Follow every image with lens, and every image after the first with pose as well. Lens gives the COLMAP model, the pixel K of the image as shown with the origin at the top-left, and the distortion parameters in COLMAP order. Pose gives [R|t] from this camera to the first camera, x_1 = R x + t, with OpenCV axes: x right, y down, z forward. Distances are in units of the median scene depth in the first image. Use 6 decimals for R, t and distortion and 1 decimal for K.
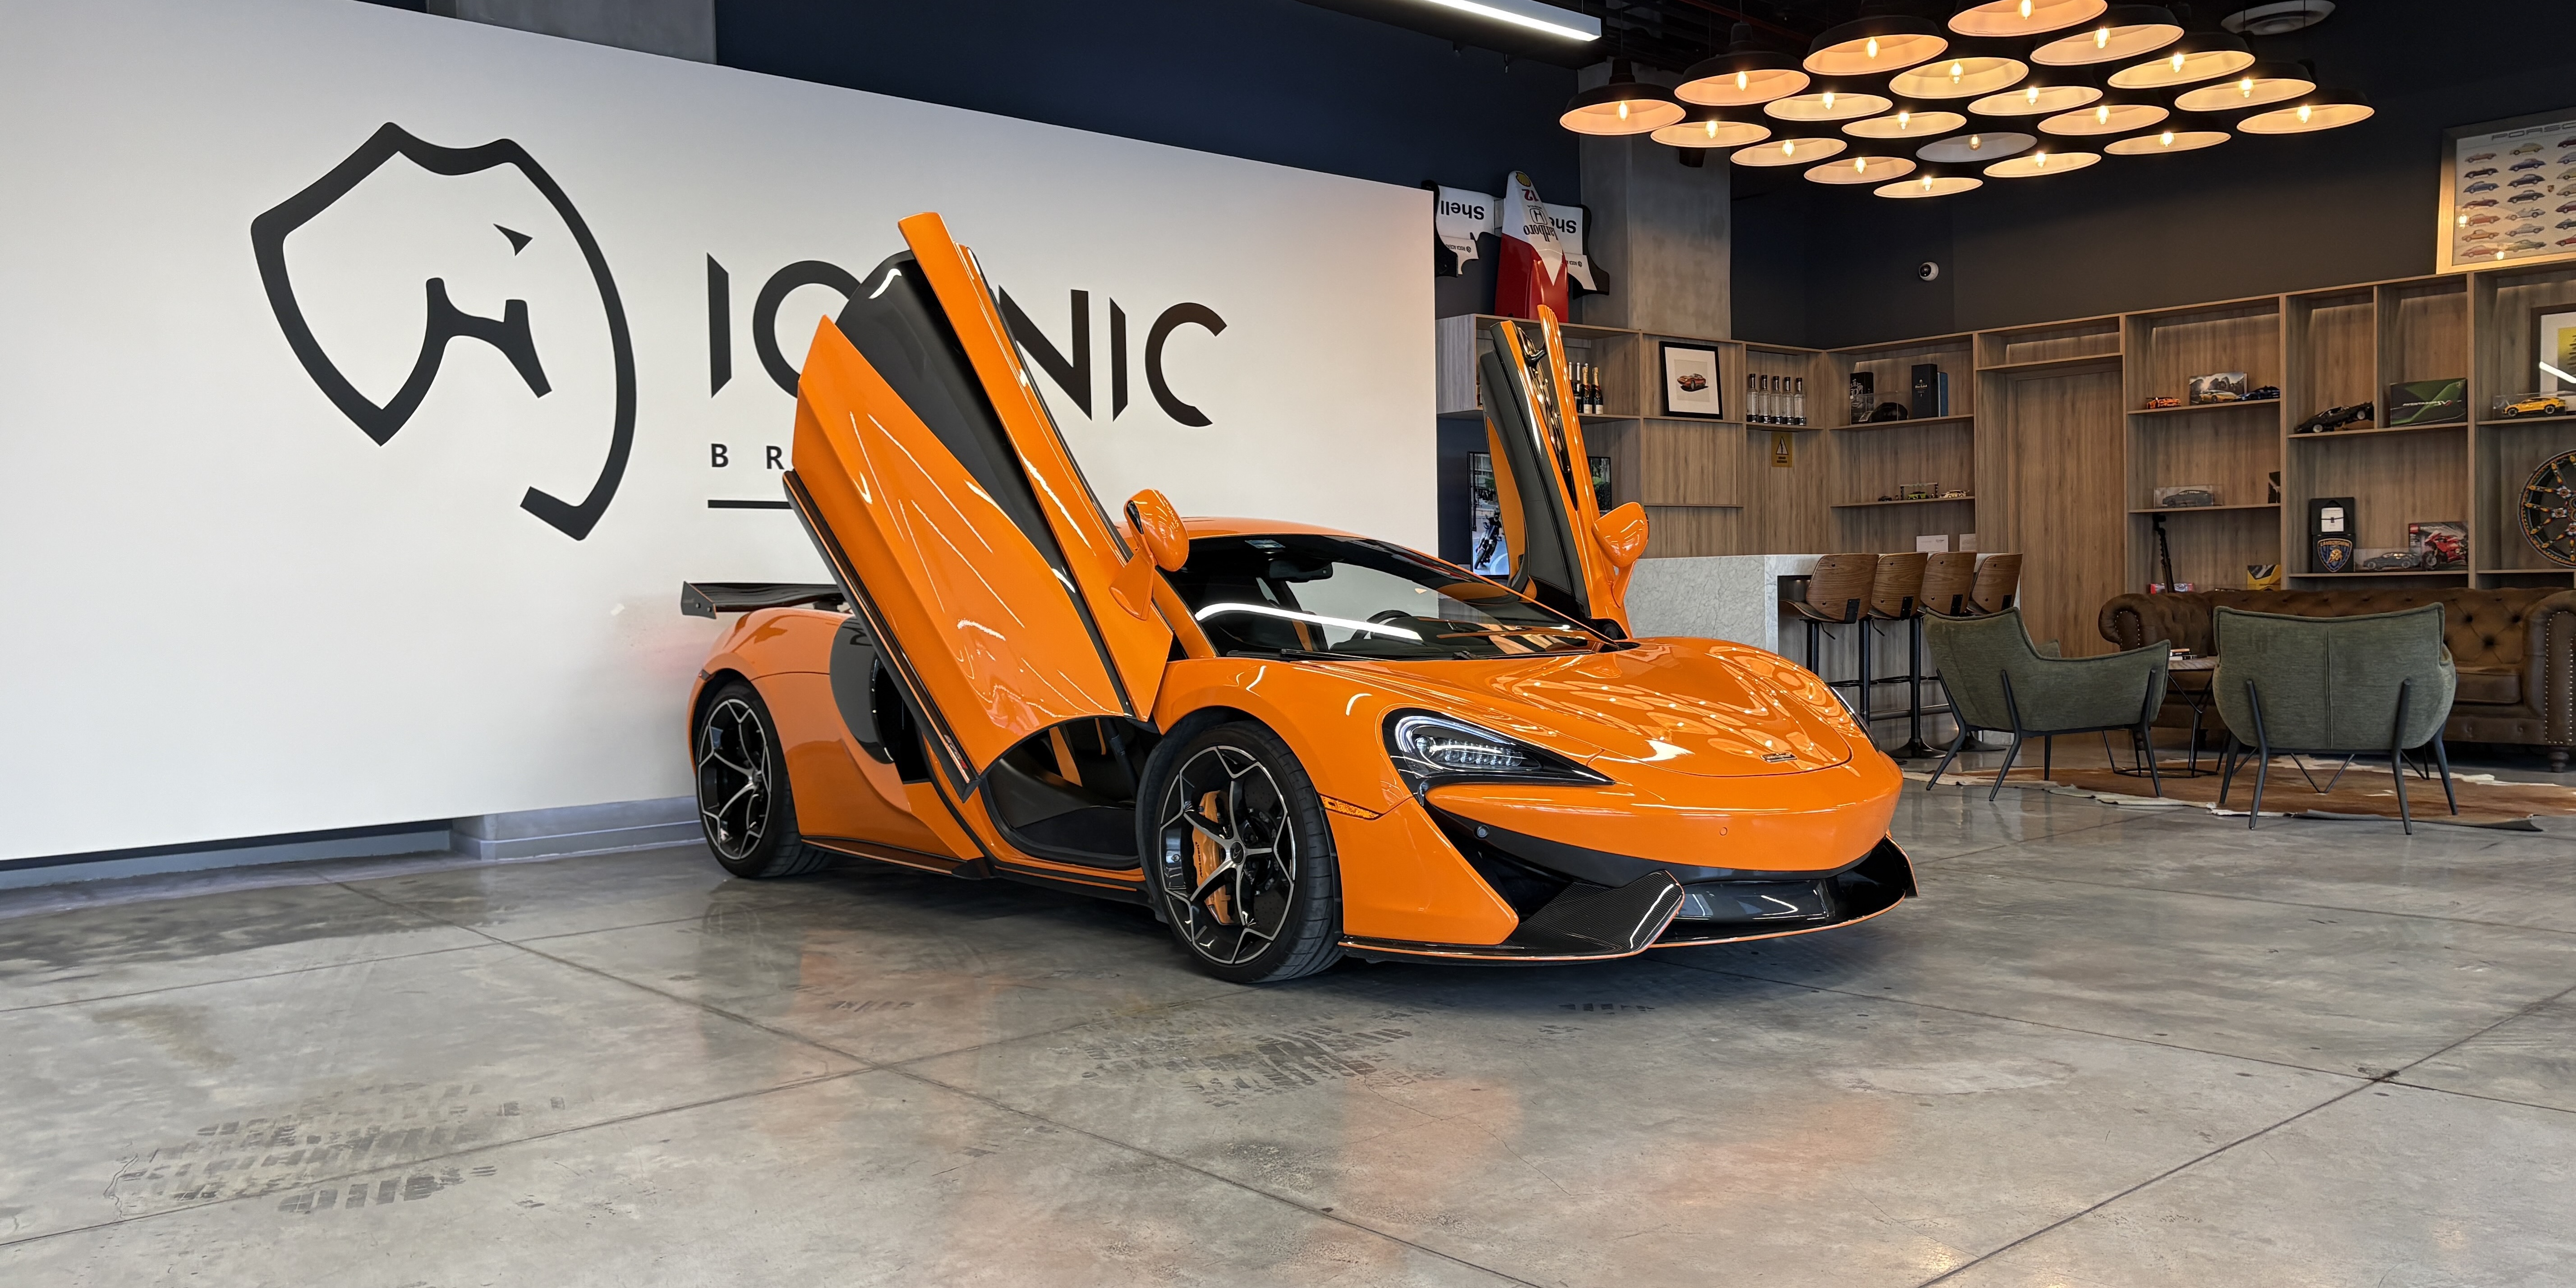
lens RADIAL K [[1951.6, 0, 1227.4], [0, 1951.6, 629.1], [0, 0, 1]] dist [0.029216, -0.034236]
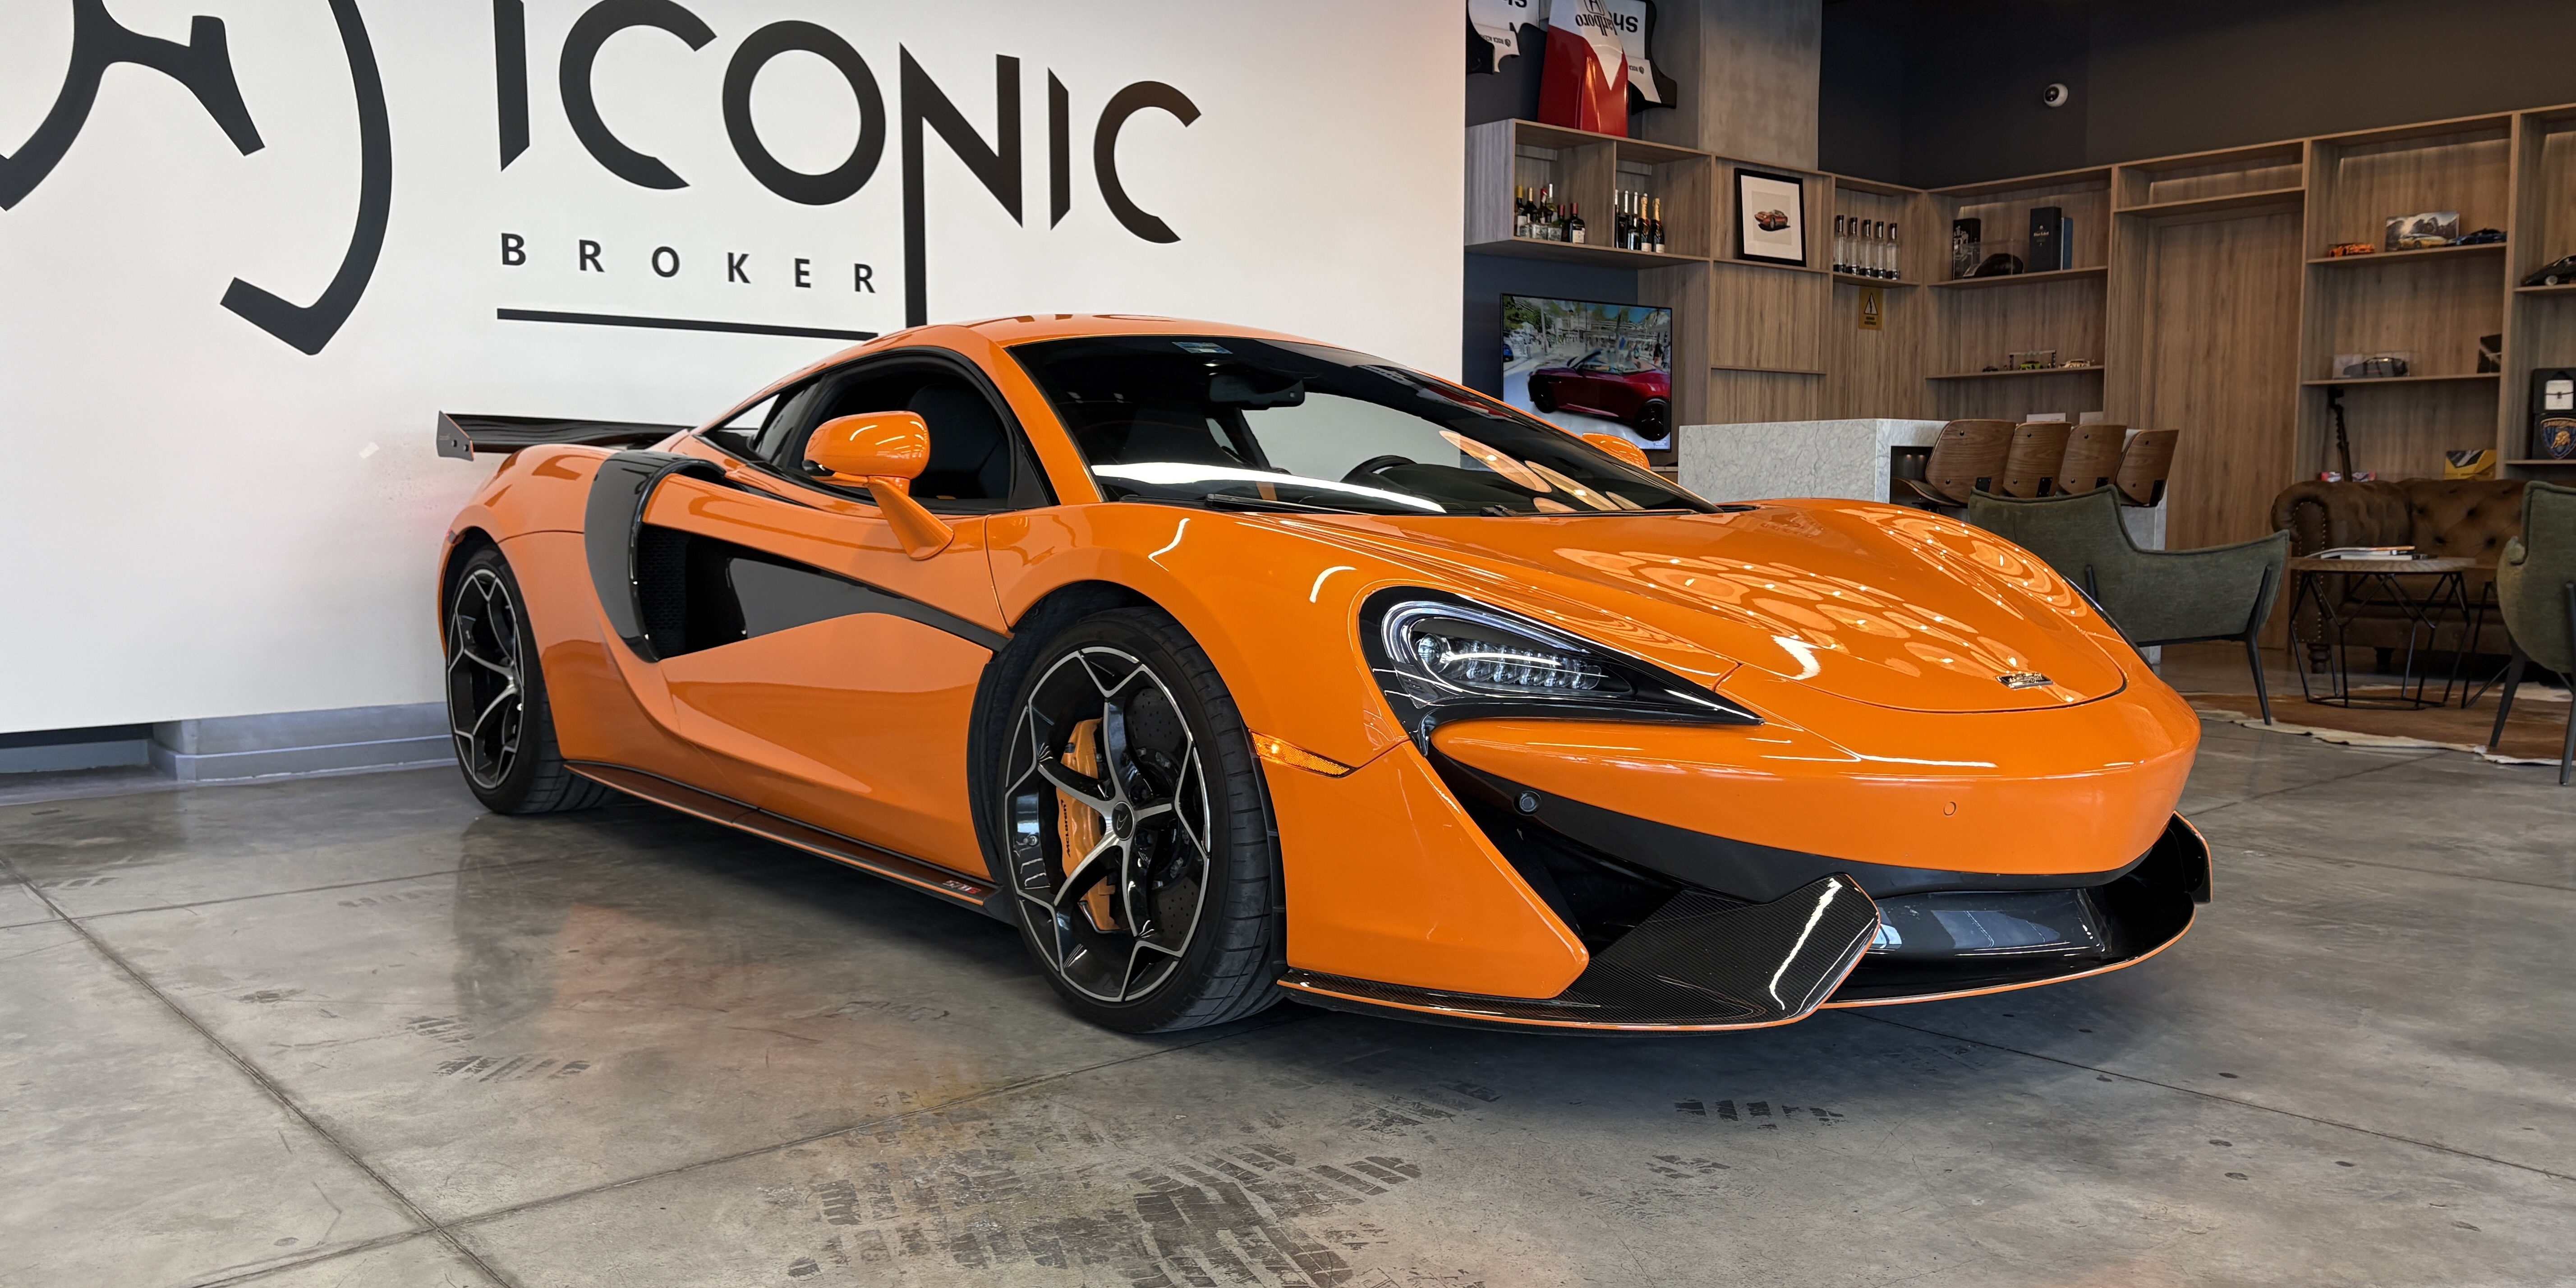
lens RADIAL K [[1966.3, 0, 1231.0], [0, 1966.3, 631.5], [0, 0, 1]] dist [0.018248, -0.012425]
pose [[0.999829, 0.018304, -0.002776, 0.020896], [-0.018138, 0.998528, 0.051115, 0.013793], [0.003707, -0.051056, 0.998689, 0.230852]]
